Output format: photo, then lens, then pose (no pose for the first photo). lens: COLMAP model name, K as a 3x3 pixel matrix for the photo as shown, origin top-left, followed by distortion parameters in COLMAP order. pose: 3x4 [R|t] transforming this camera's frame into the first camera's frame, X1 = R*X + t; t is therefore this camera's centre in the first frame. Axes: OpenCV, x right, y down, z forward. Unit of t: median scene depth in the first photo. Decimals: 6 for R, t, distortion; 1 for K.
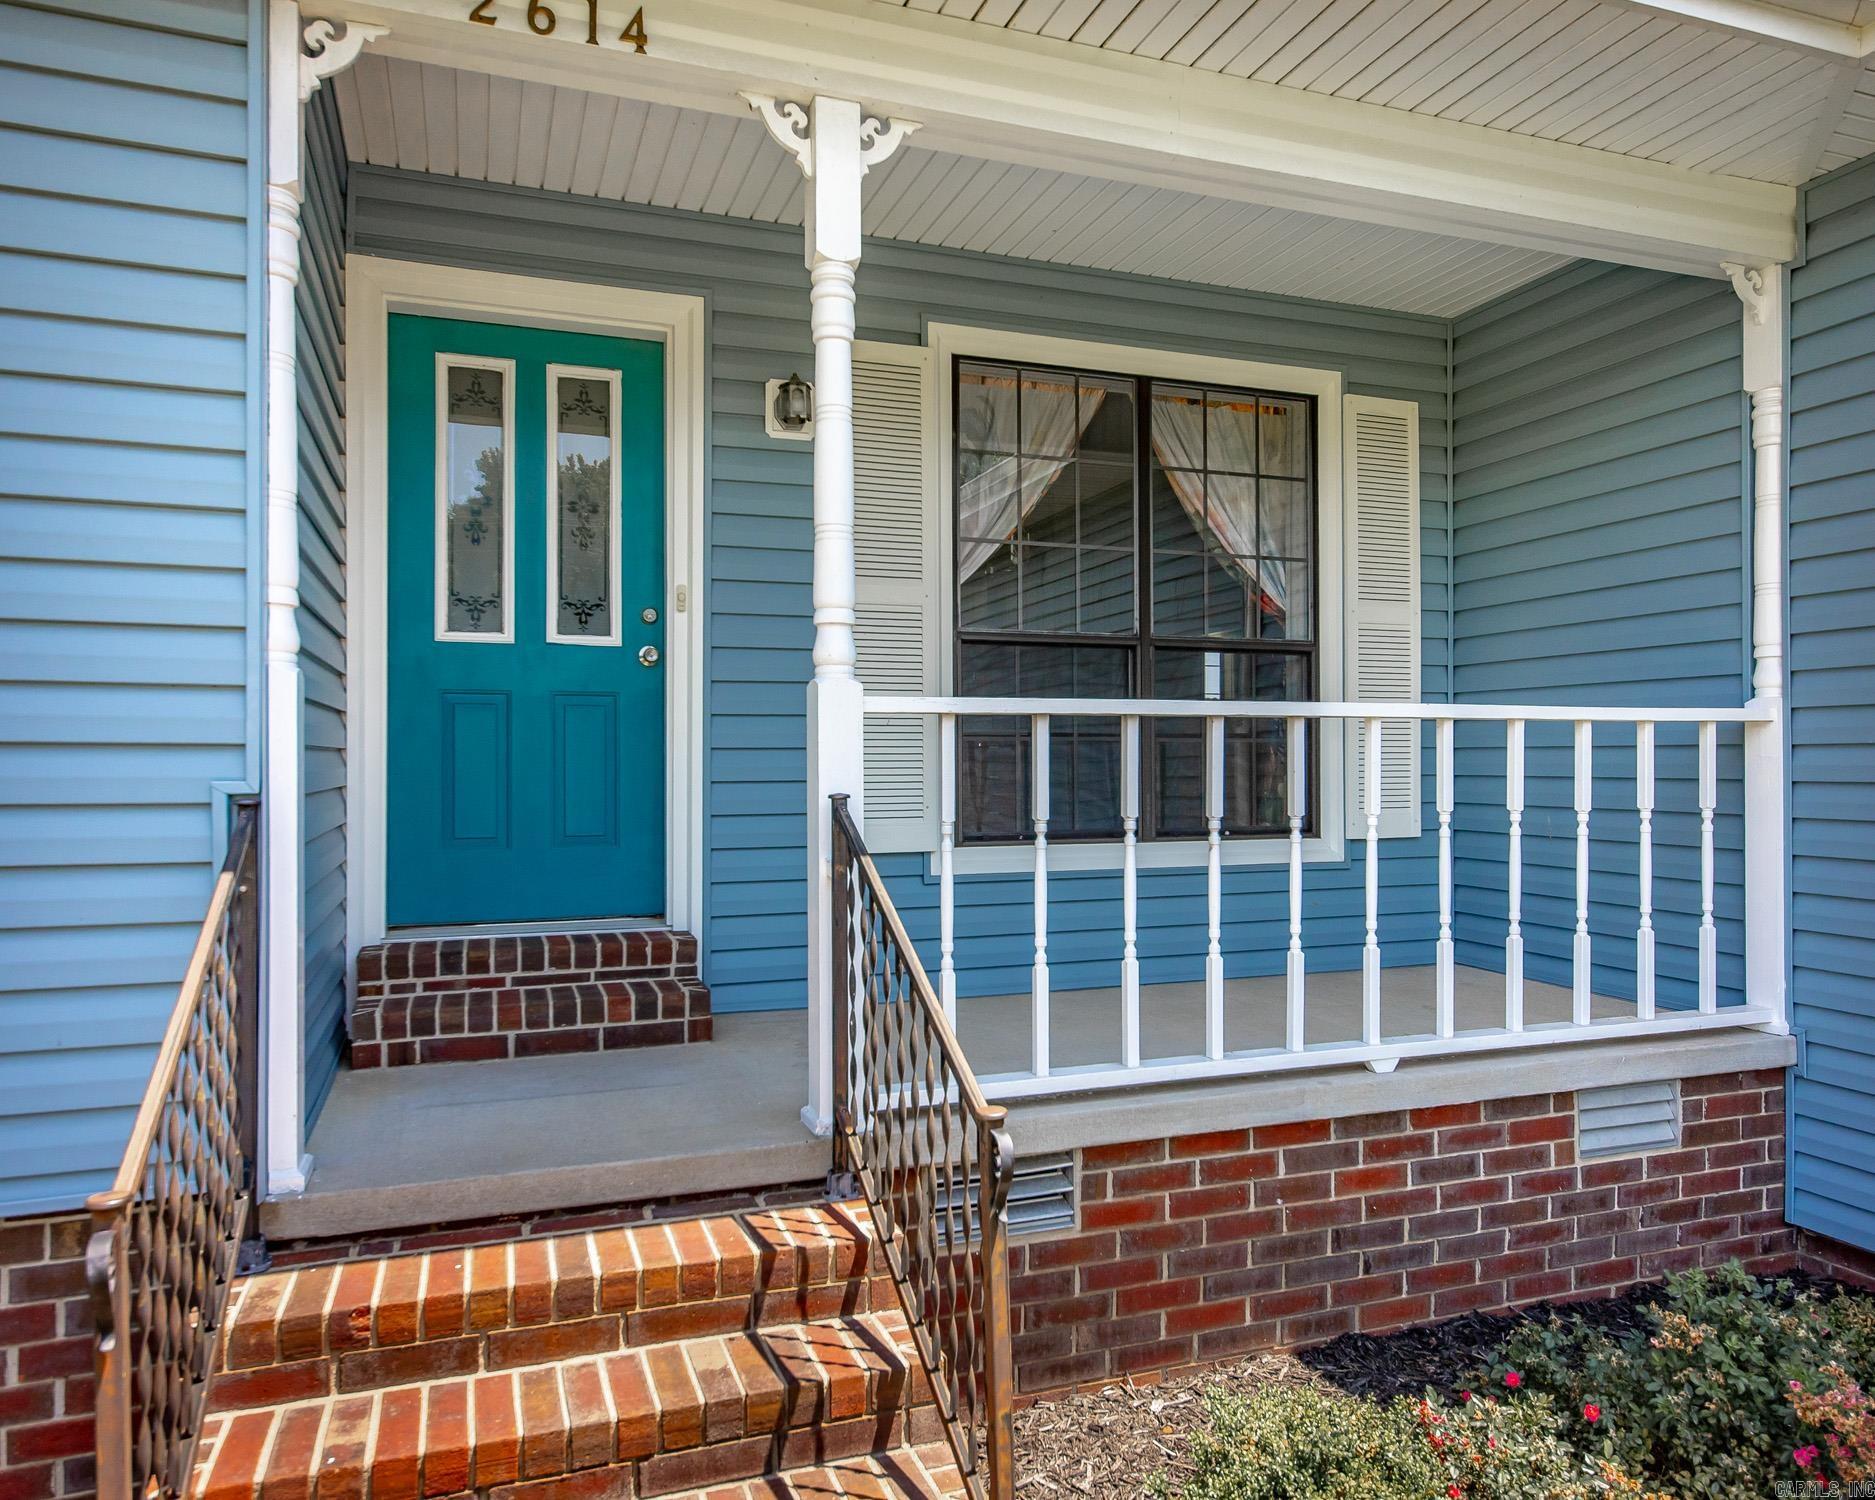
lens RADIAL K [[1287.8, 0, 933.5], [0, 1287.8, 759.5], [0, 0, 1]] dist [-0.000219, -0.000451]
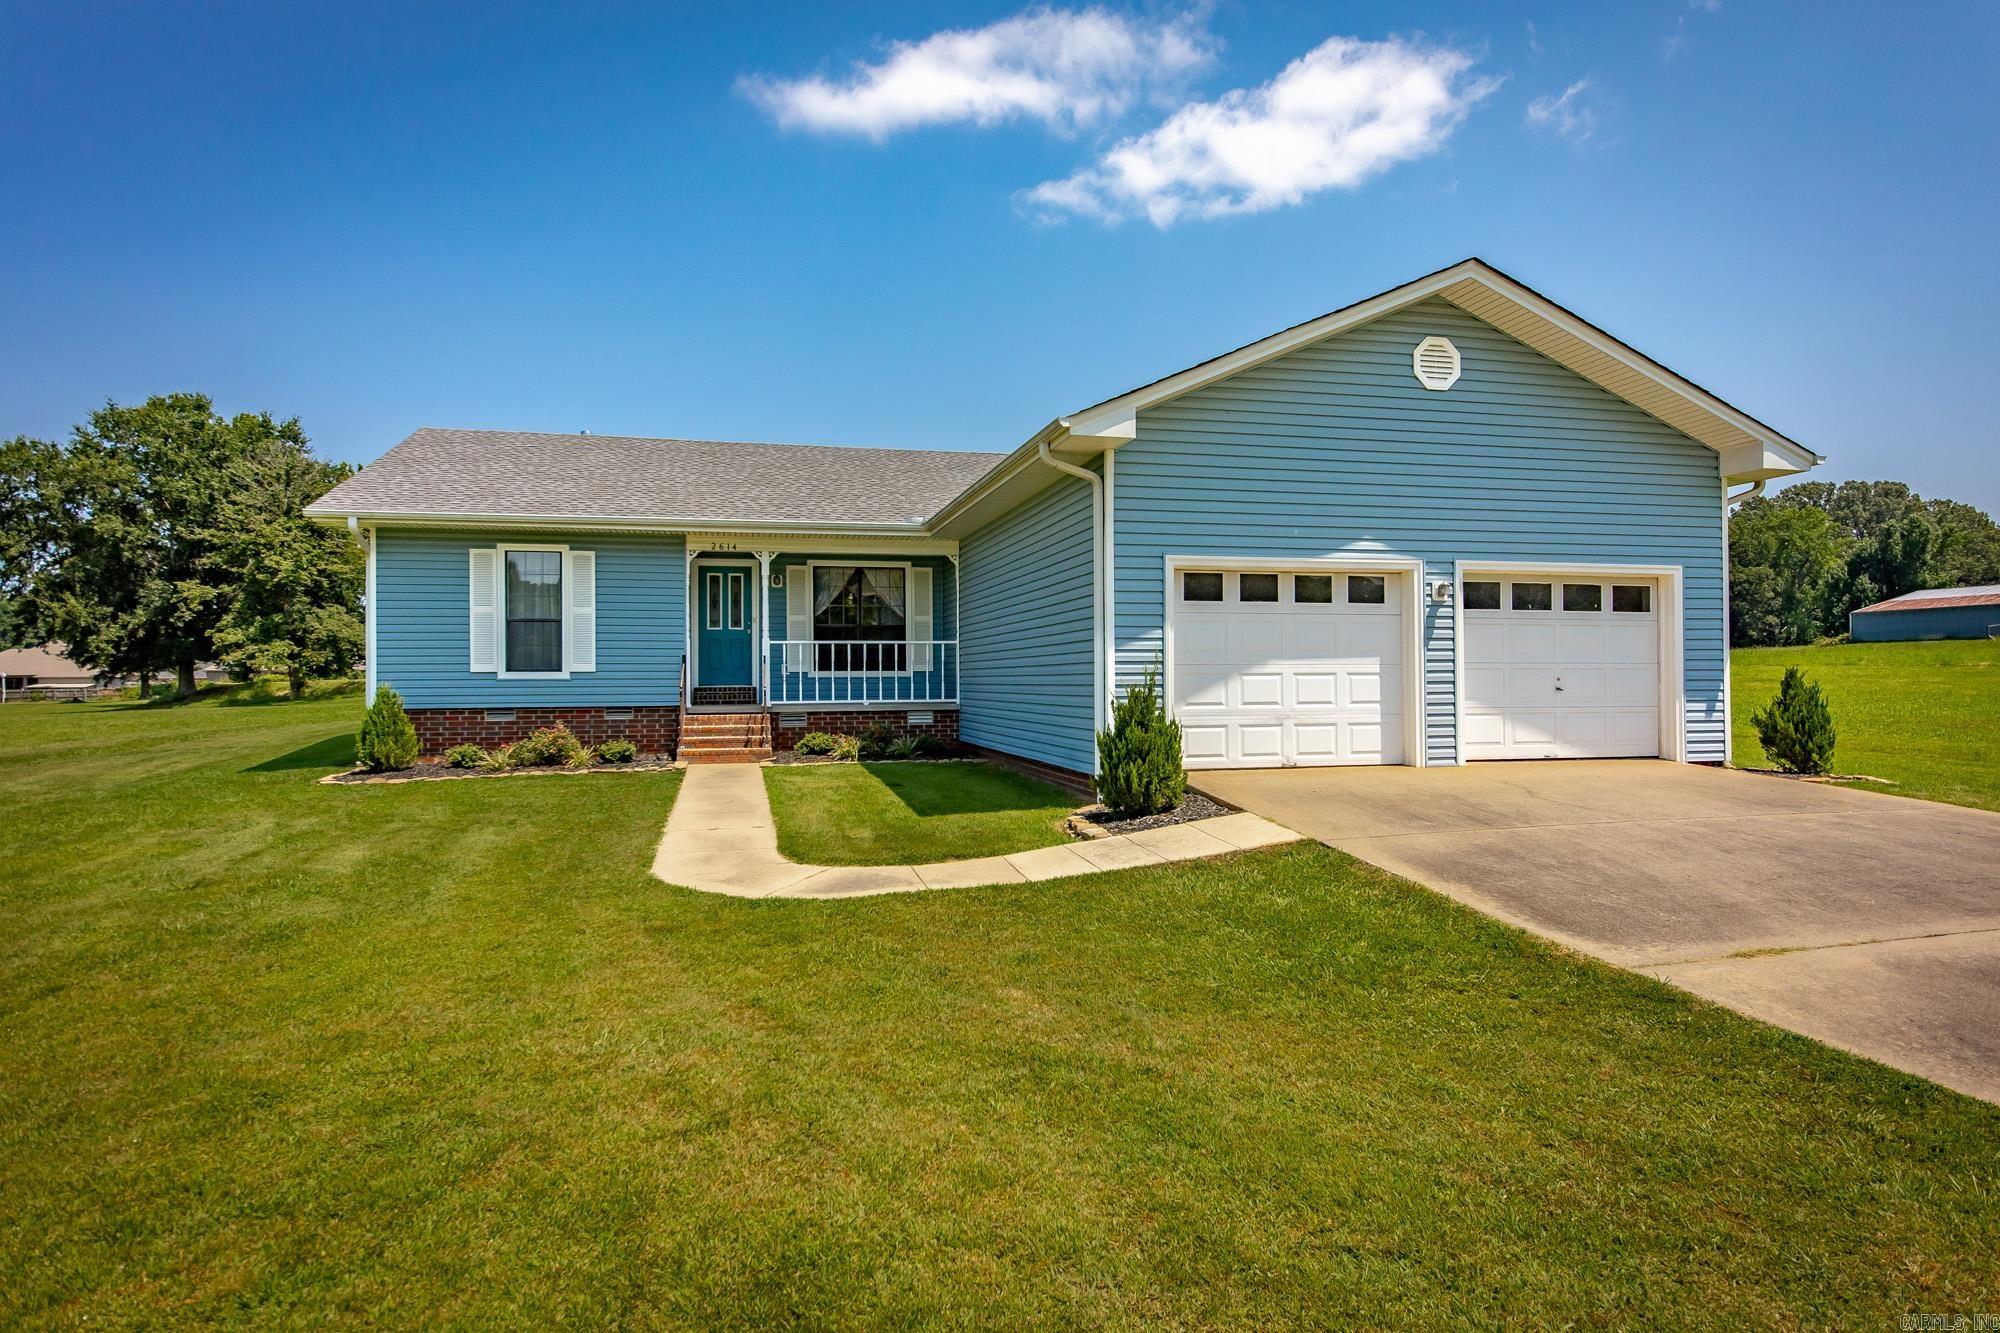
lens RADIAL K [[1136.6, 0, 1012.2], [0, 1136.6, 659.4], [0, 0, 1]] dist [0.001011, -0.000105]
pose [[0.996222, -0.005622, -0.086666, 1.203043], [0.004559, 0.999912, -0.012456, 0.087227], [0.086729, 0.012014, 0.996160, -3.366439]]
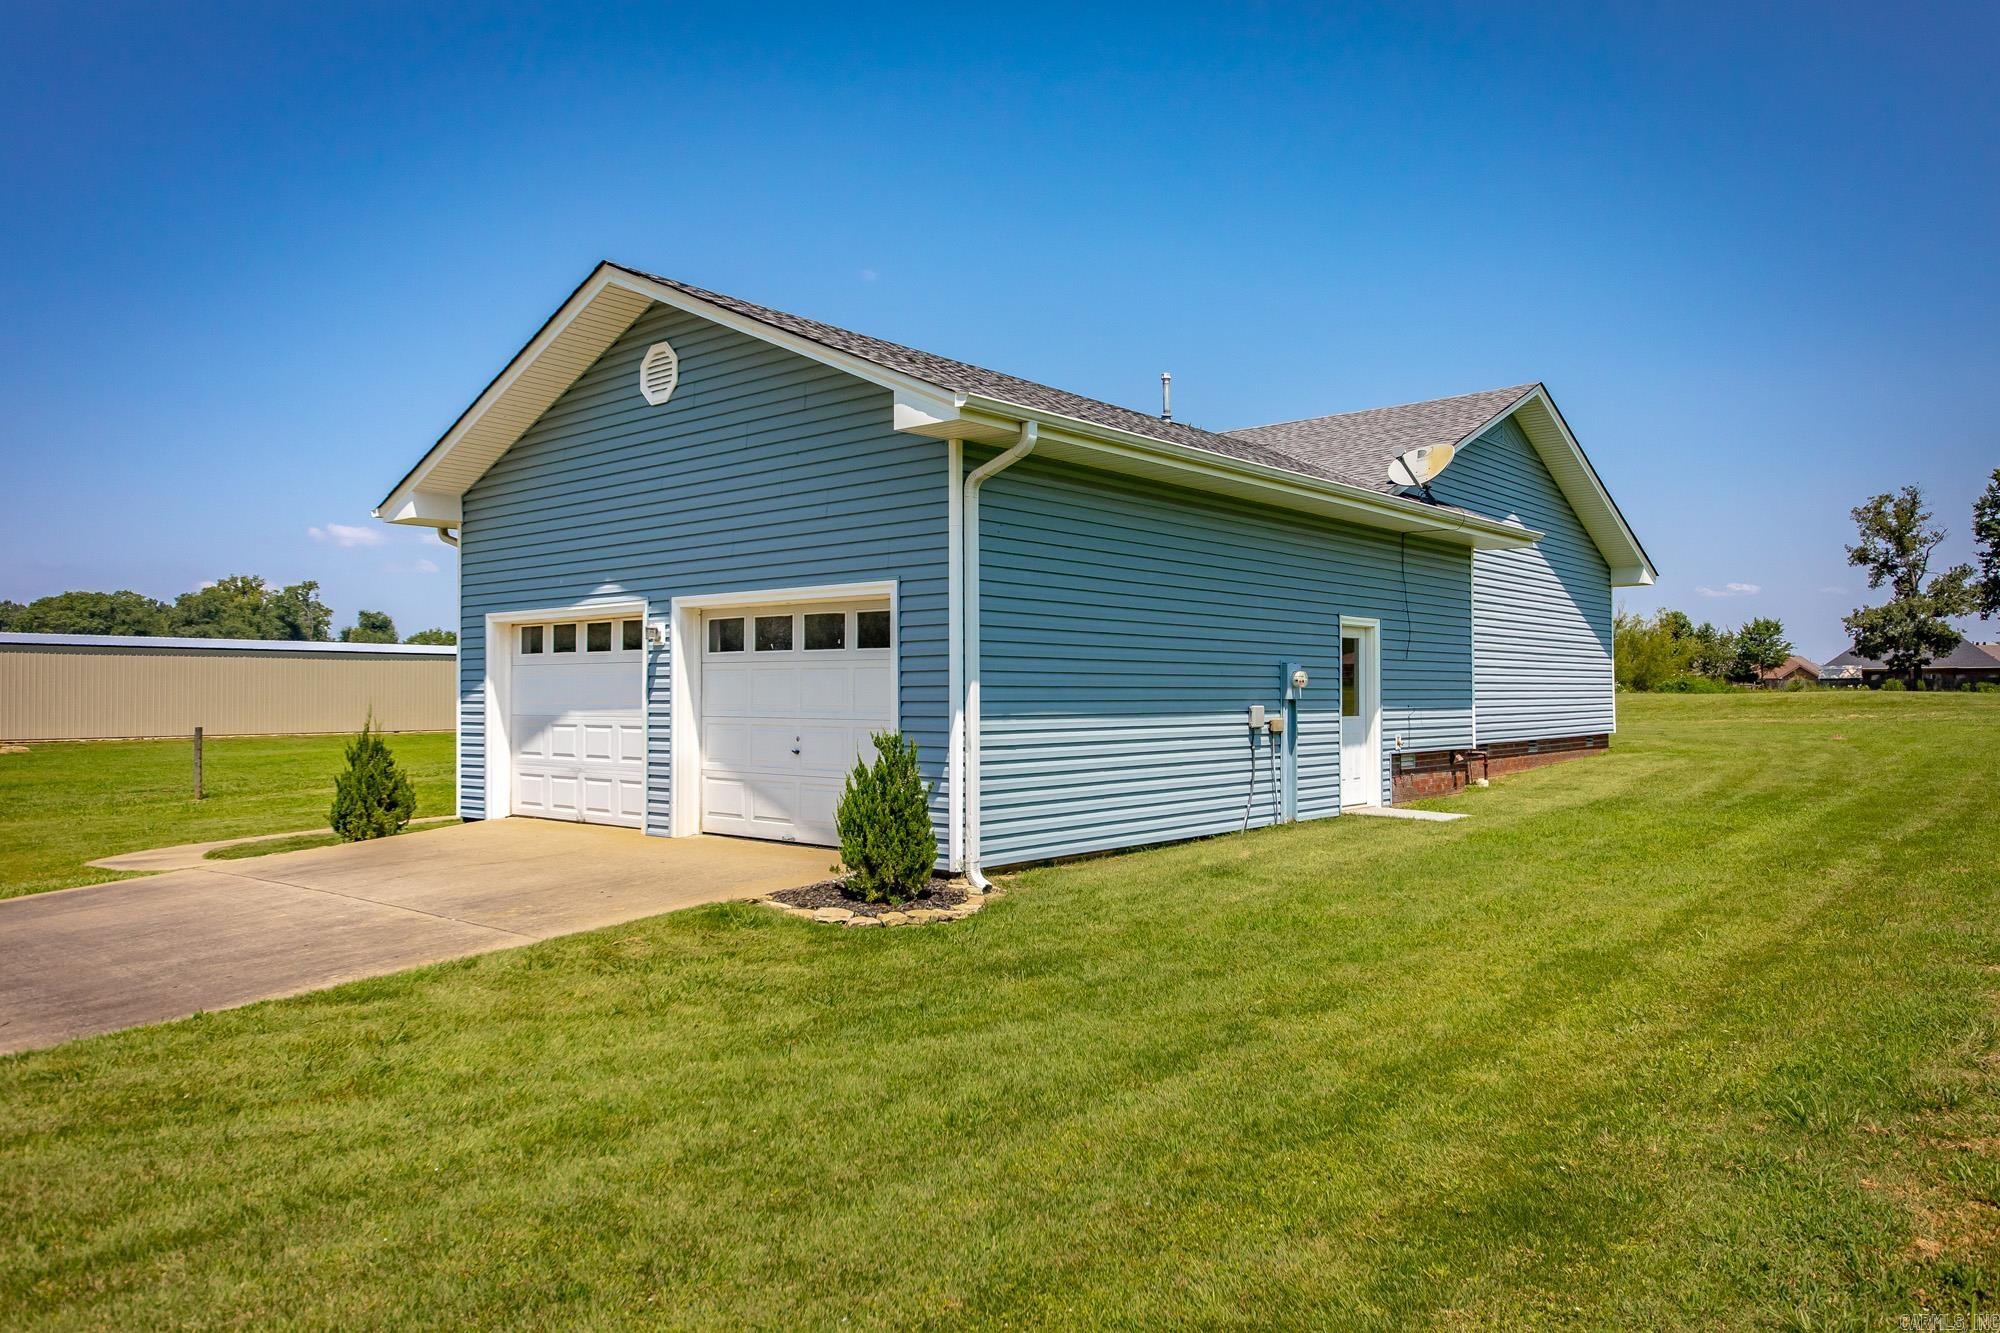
lens RADIAL K [[1361.2, 0, 1002.1], [0, 1361.2, 683.5], [0, 0, 1]] dist [0.006690, 0.000374]
pose [[0.503148, -0.013651, -0.864093, 4.937905], [-0.008032, 0.999758, -0.020472, 0.048458], [0.864163, 0.017241, 0.502916, -1.301640]]
